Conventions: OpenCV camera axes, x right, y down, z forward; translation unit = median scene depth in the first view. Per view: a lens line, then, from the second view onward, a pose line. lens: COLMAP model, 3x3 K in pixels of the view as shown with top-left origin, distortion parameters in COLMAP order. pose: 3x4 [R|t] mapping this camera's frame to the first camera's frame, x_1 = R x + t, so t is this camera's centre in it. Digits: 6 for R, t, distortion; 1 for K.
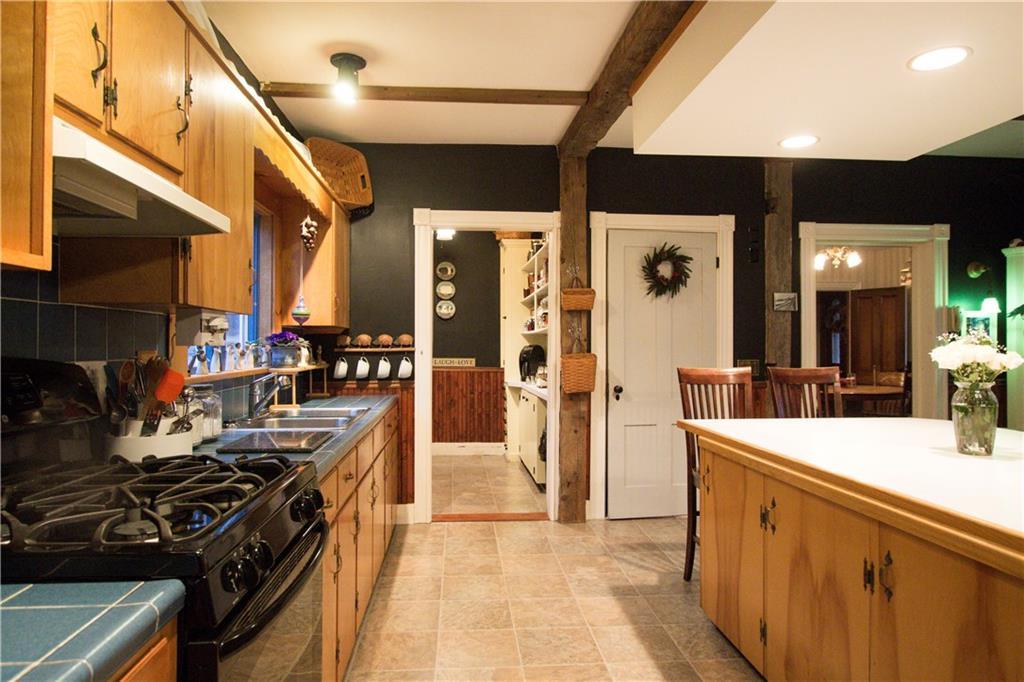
lens RADIAL K [[642.8, 0, 513.2], [0, 642.8, 343.1], [0, 0, 1]] dist [-0.010603, 0.001461]
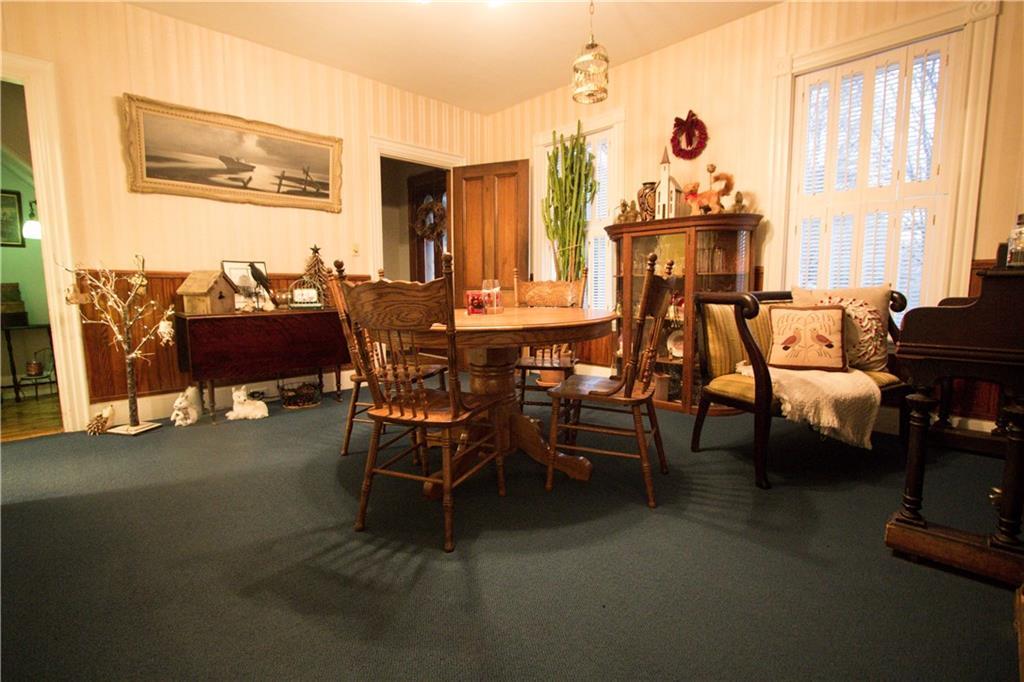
lens RADIAL K [[477.7, 0, 510.4], [0, 477.7, 342.4], [0, 0, 1]] dist [-0.014639, 0.000141]
pose [[0.782995, -0.079878, 0.616879, 0.254606], [0.007027, 0.992793, 0.119635, 0.039421], [-0.621989, -0.089338, 0.777913, 0.563856]]
